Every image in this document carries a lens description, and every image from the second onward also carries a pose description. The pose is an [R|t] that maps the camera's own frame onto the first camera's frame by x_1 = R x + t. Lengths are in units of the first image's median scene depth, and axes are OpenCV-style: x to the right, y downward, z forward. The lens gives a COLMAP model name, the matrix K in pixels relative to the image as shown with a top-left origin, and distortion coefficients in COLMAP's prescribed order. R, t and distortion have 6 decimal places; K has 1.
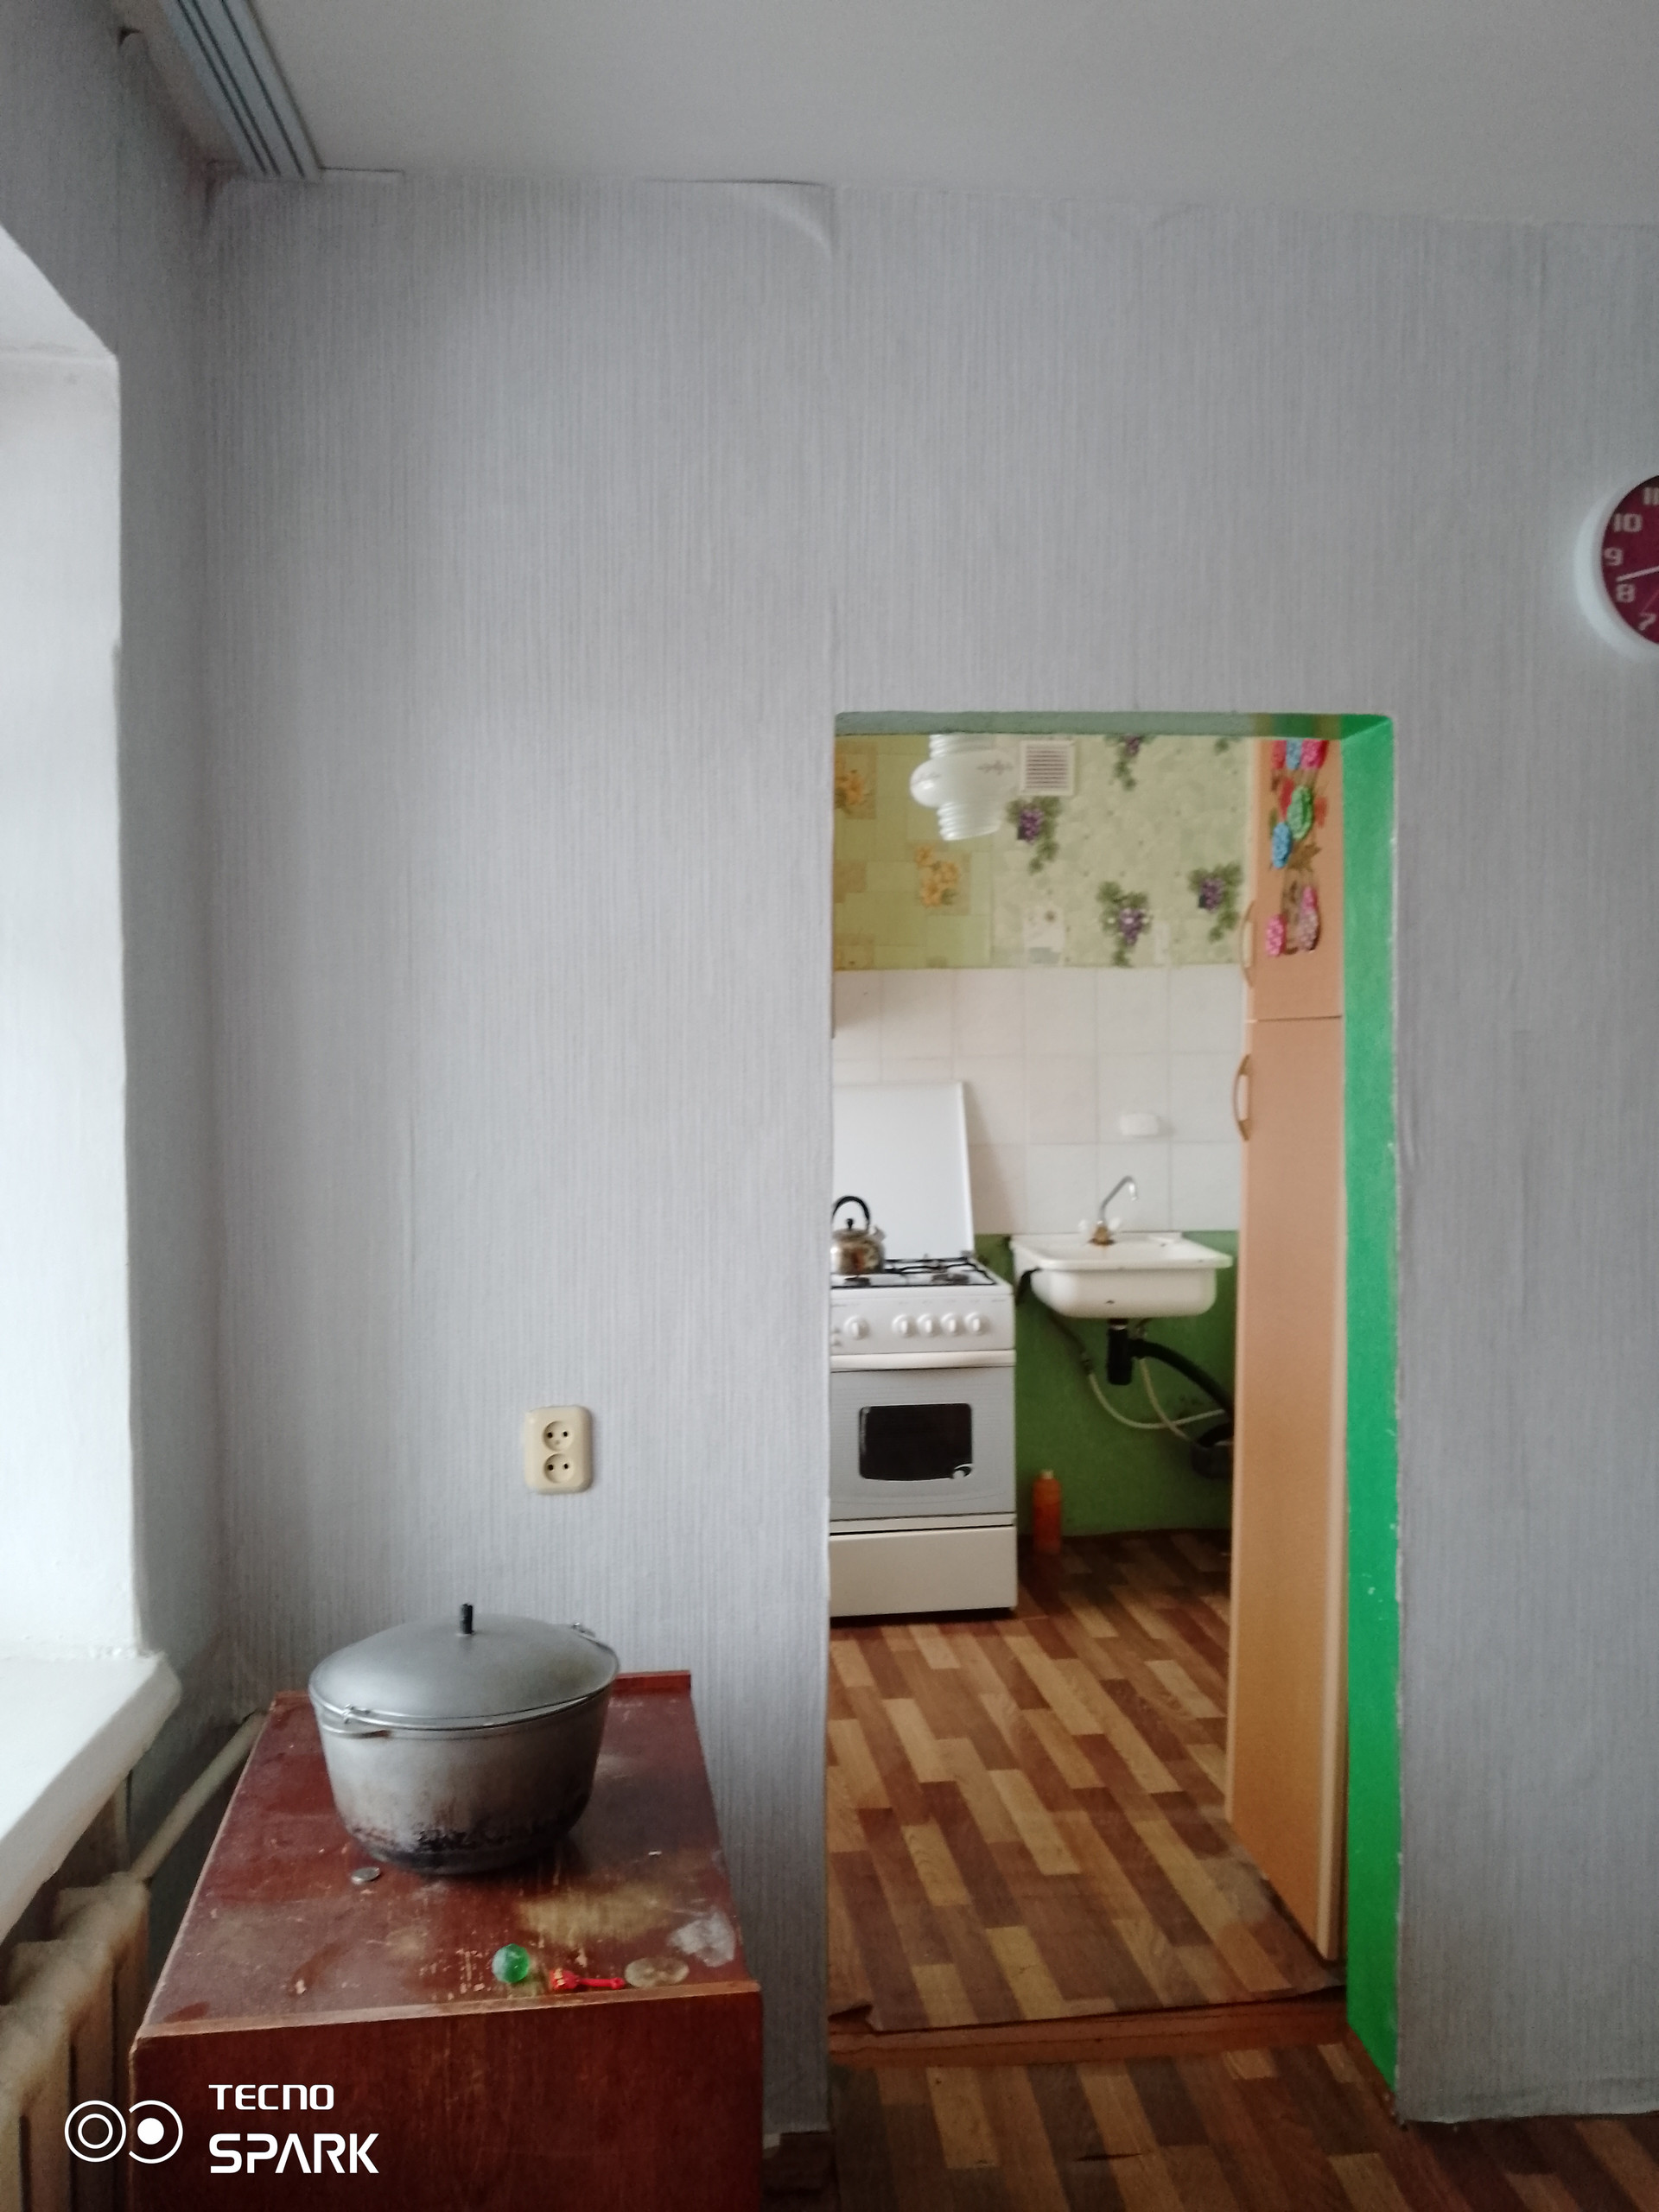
lens RADIAL K [[1731.5, 0, 852.8], [0, 1731.5, 1101.4], [0, 0, 1]] dist [0.032585, -0.055148]
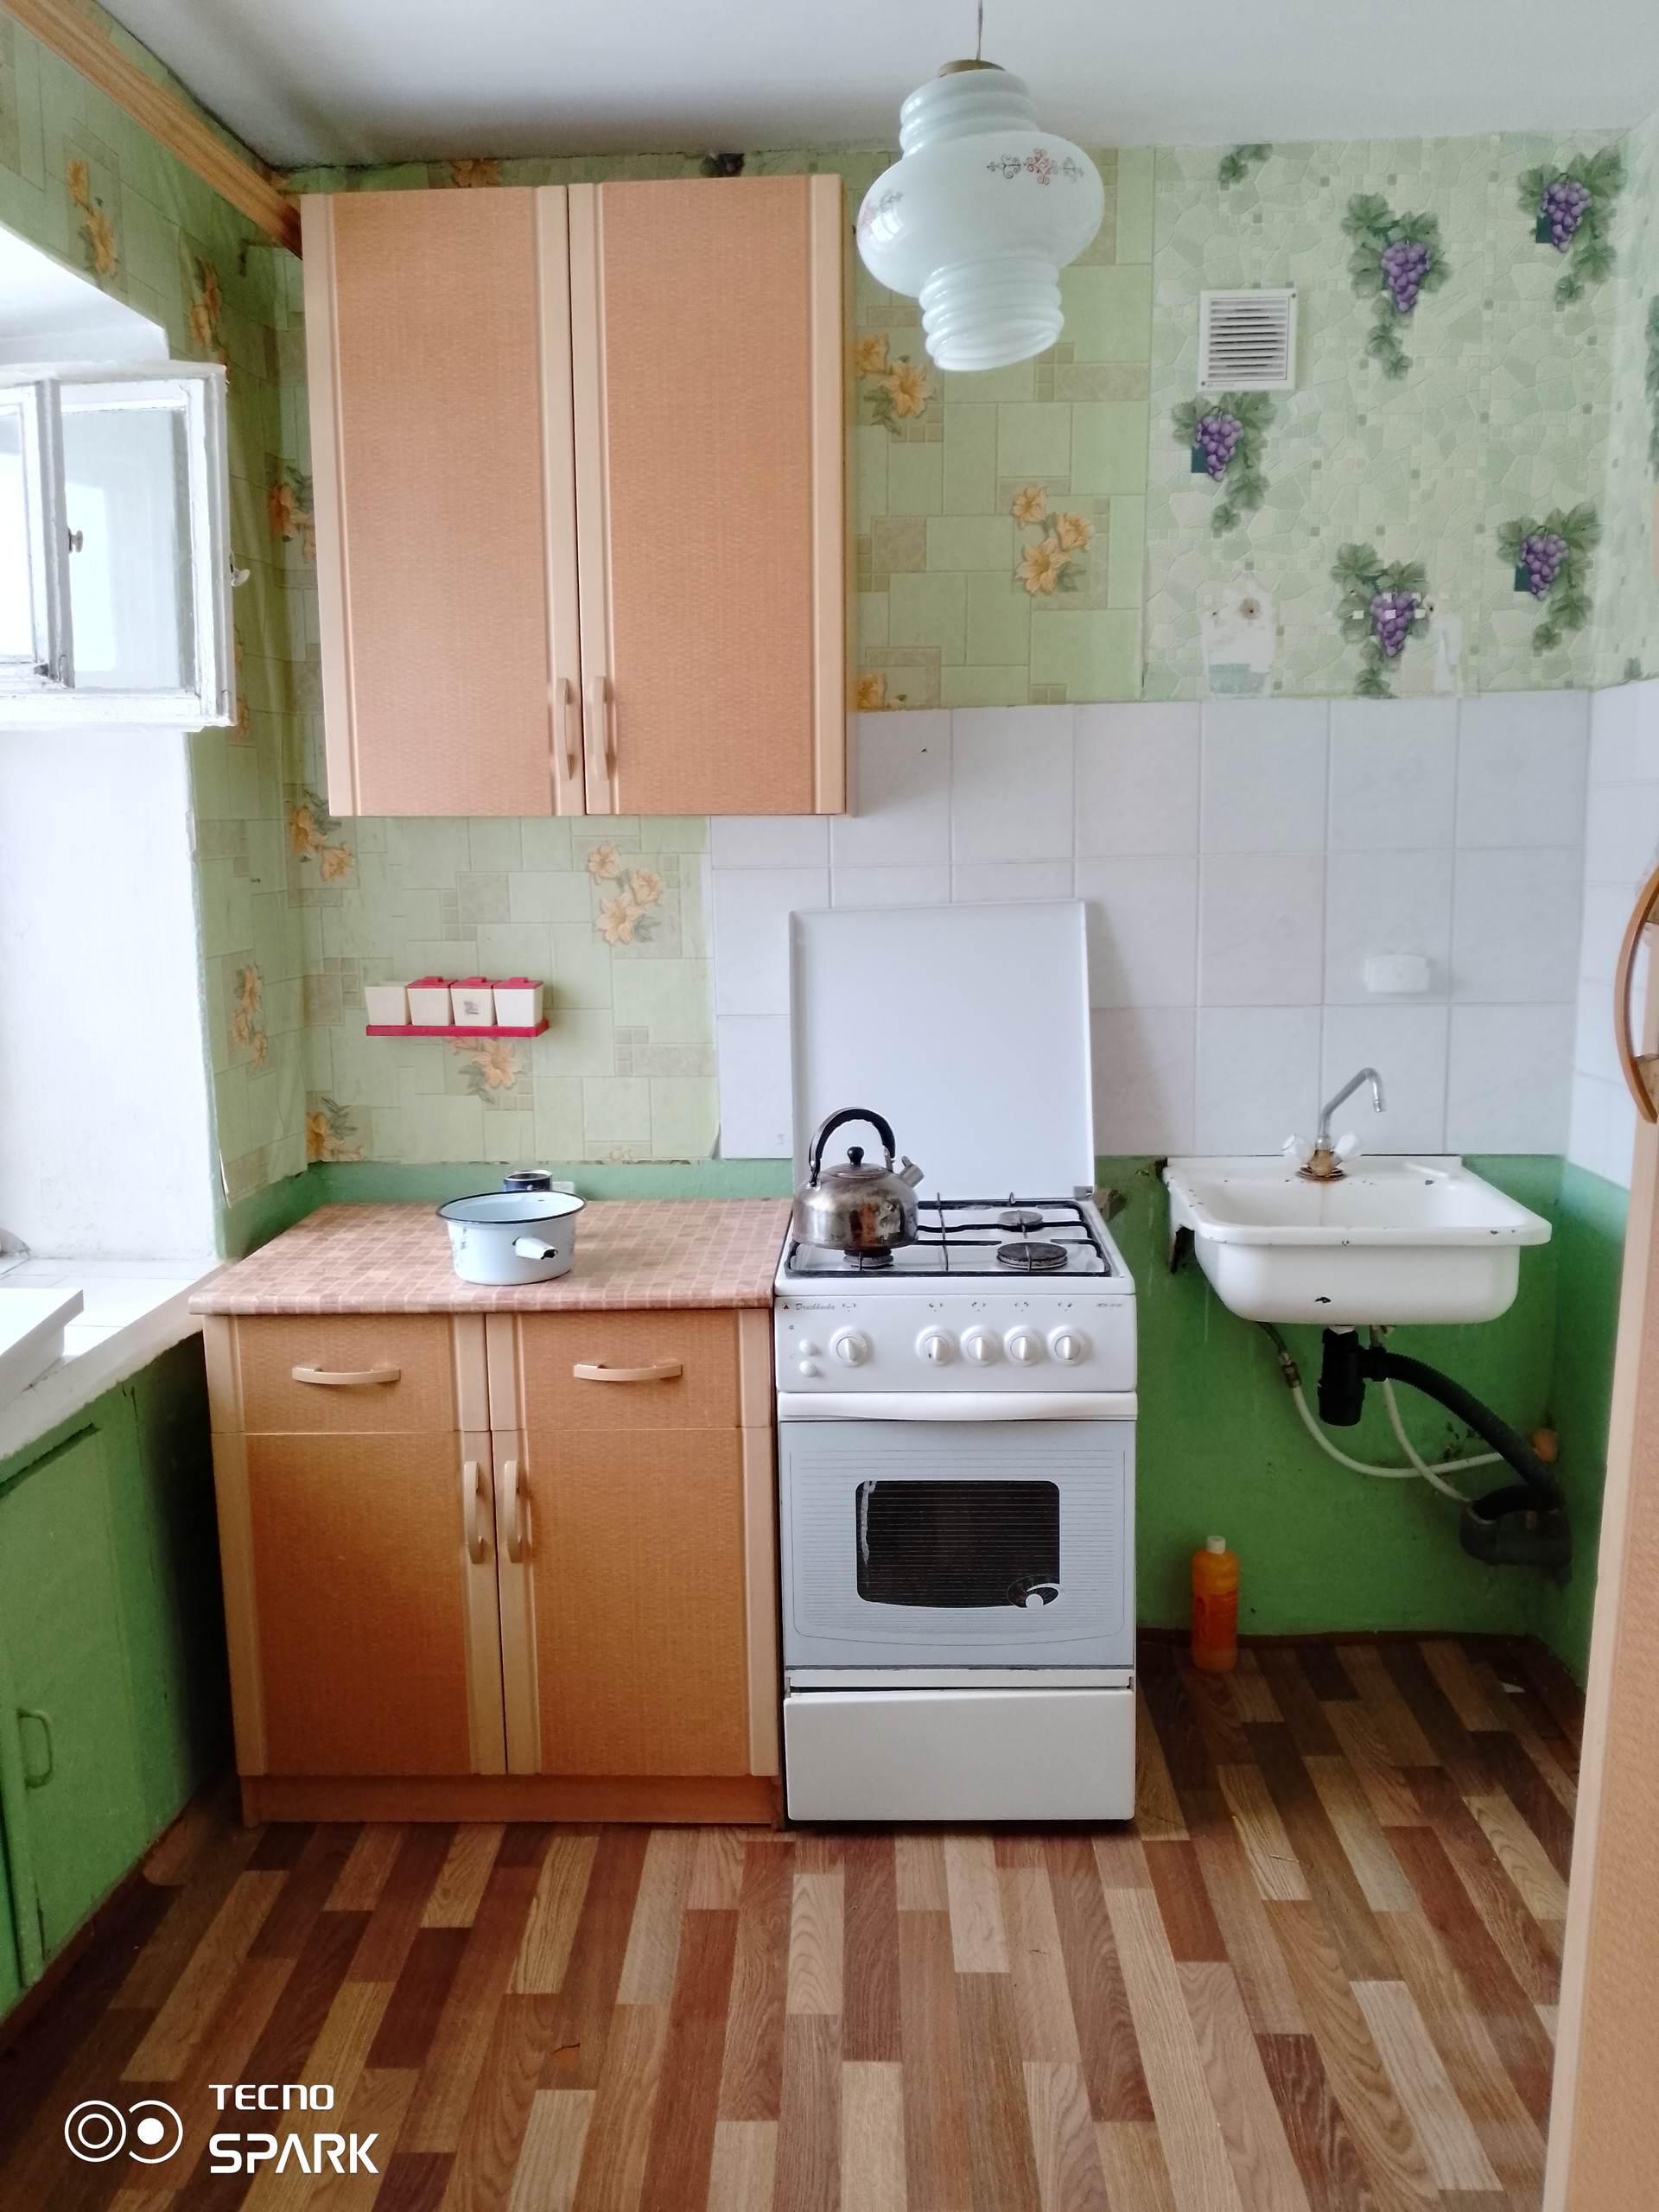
lens RADIAL K [[1817.1, 0, 826.5], [0, 1817.1, 1168.2], [0, 0, 1]] dist [-0.013129, -0.072805]
pose [[0.988749, 0.018284, -0.148463, 0.068500], [0.001833, 0.990945, 0.134253, -0.003983], [0.149574, -0.133015, 0.979763, 0.369028]]
